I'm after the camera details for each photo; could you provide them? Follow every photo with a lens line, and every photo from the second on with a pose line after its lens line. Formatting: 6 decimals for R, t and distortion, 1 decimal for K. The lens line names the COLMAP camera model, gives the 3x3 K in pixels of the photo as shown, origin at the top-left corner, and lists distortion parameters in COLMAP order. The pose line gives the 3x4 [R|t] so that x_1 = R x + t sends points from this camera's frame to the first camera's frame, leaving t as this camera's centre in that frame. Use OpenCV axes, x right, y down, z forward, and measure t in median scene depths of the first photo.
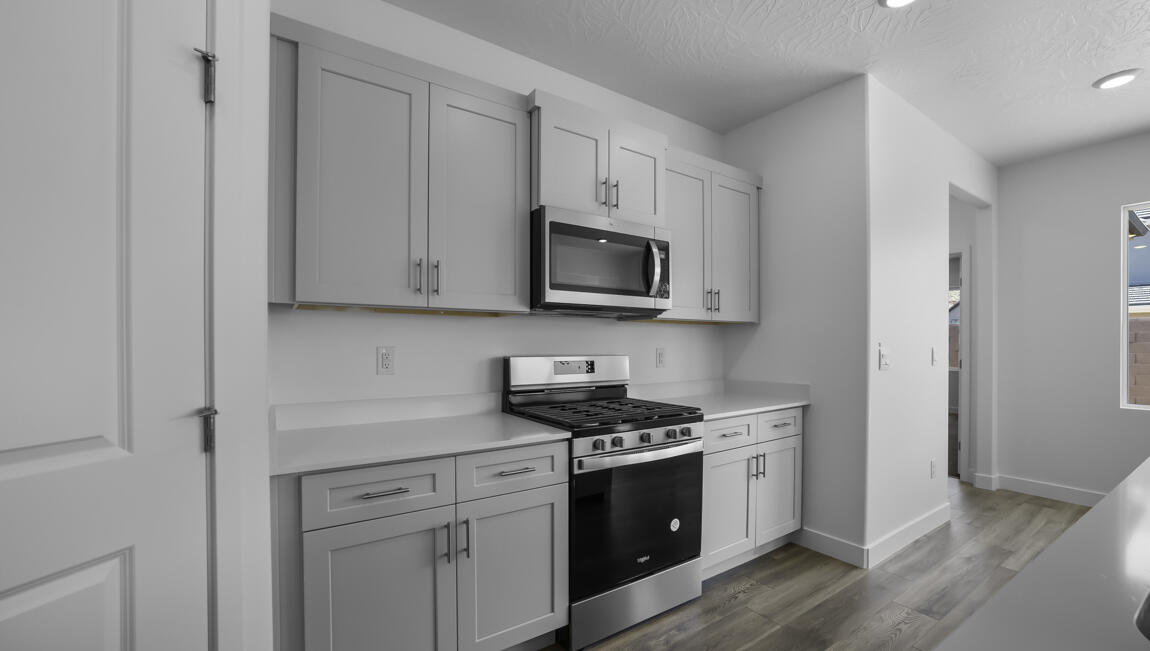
lens RADIAL K [[457.4, 0, 576.4], [0, 457.4, 349.2], [0, 0, 1]] dist [-0.035425, 0.010136]
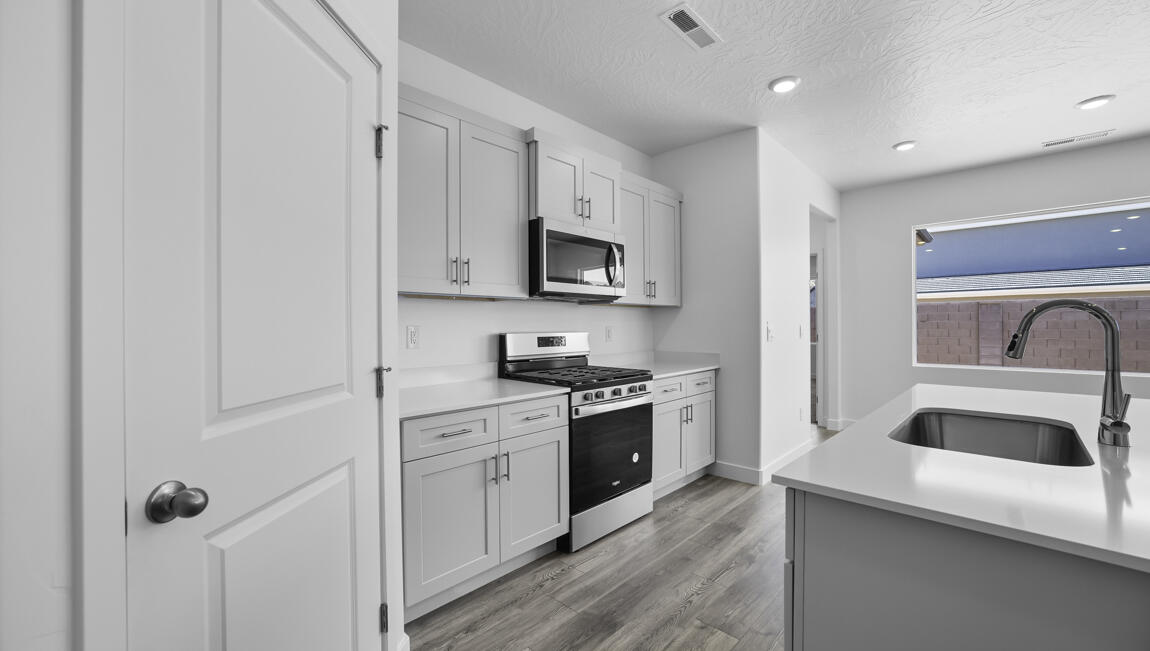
lens RADIAL K [[444.9, 0, 575.0], [0, 444.9, 325.5], [0, 0, 1]] dist [-0.032311, -0.000019]
pose [[0.977789, -0.004842, 0.209534, -0.217676], [0.006538, 0.999951, -0.007401, 0.005193], [-0.209488, 0.008606, 0.977773, -0.232088]]
